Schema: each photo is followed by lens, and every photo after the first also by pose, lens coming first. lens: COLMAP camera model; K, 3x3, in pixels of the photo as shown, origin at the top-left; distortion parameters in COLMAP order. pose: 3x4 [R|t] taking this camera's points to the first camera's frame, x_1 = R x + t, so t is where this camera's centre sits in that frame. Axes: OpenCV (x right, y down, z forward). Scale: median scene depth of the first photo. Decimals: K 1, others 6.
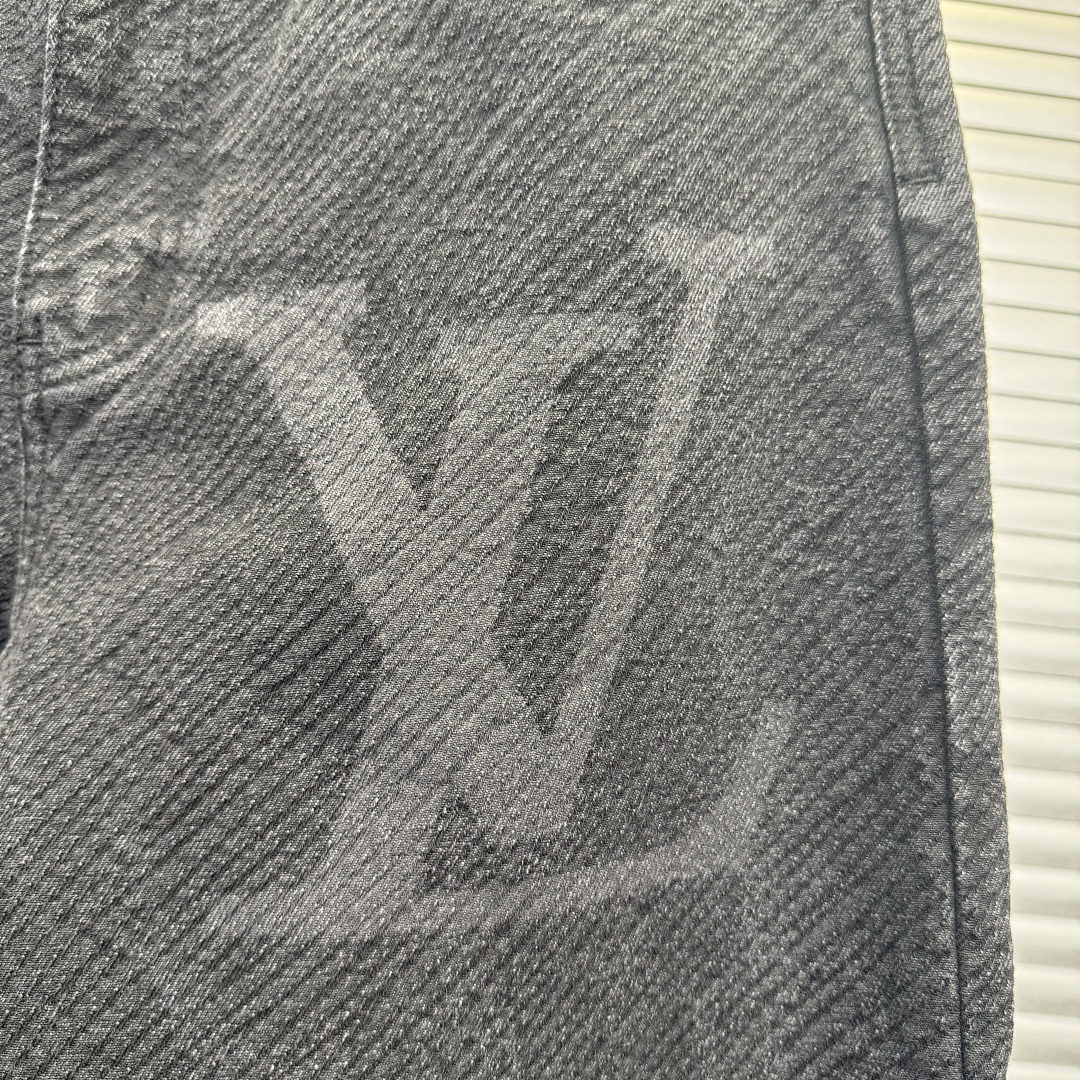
lens RADIAL K [[1047.4, 0, 536.0], [0, 1047.4, 551.5], [0, 0, 1]] dist [0.012476, -0.076234]
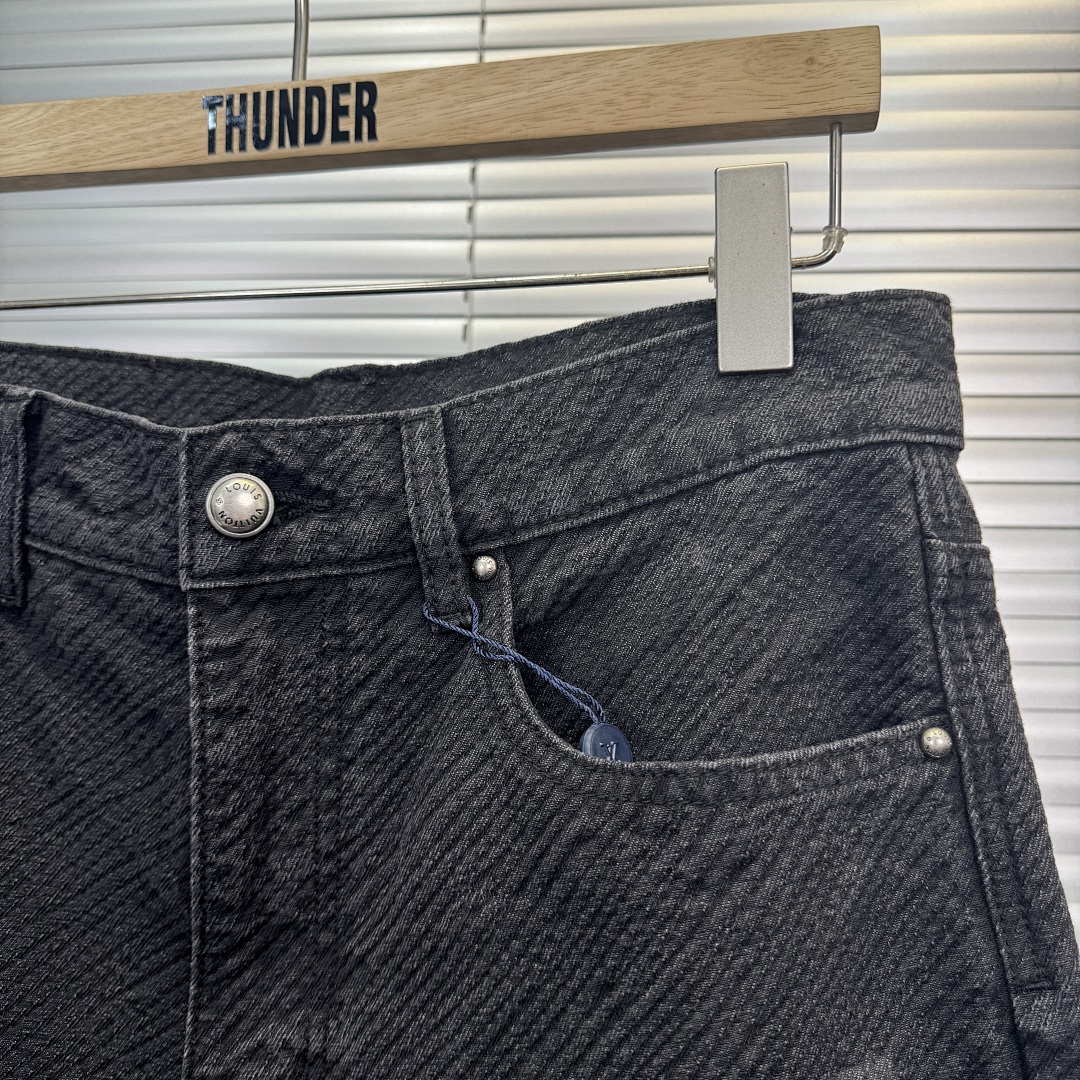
lens RADIAL K [[1051.0, 0, 540.0], [0, 1051.0, 540.0], [0, 0, 1]] dist [0.136387, -0.364651]
pose [[0.989815, -0.096047, -0.105079, 0.043974], [0.089450, 0.993816, -0.065797, -0.770227], [0.110749, 0.055727, 0.992285, -0.091770]]
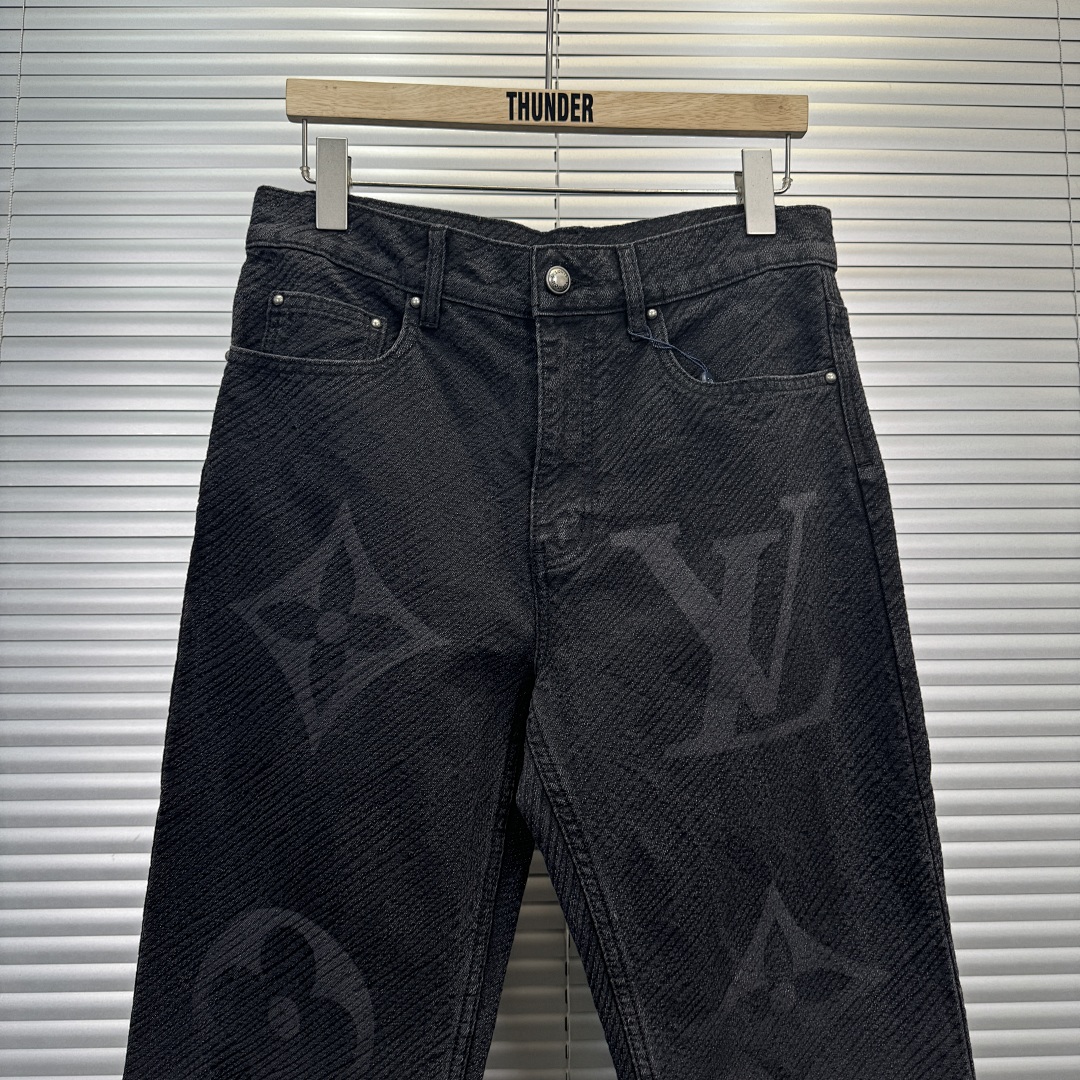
lens RADIAL K [[1029.9, 0, 543.6], [0, 1029.9, 542.7], [0, 0, 1]] dist [0.188271, -0.453414]
pose [[0.983459, -0.099772, 0.151177, -0.920996], [0.100612, 0.994924, 0.002100, -0.244425], [-0.150619, 0.013145, 0.988504, -1.626300]]
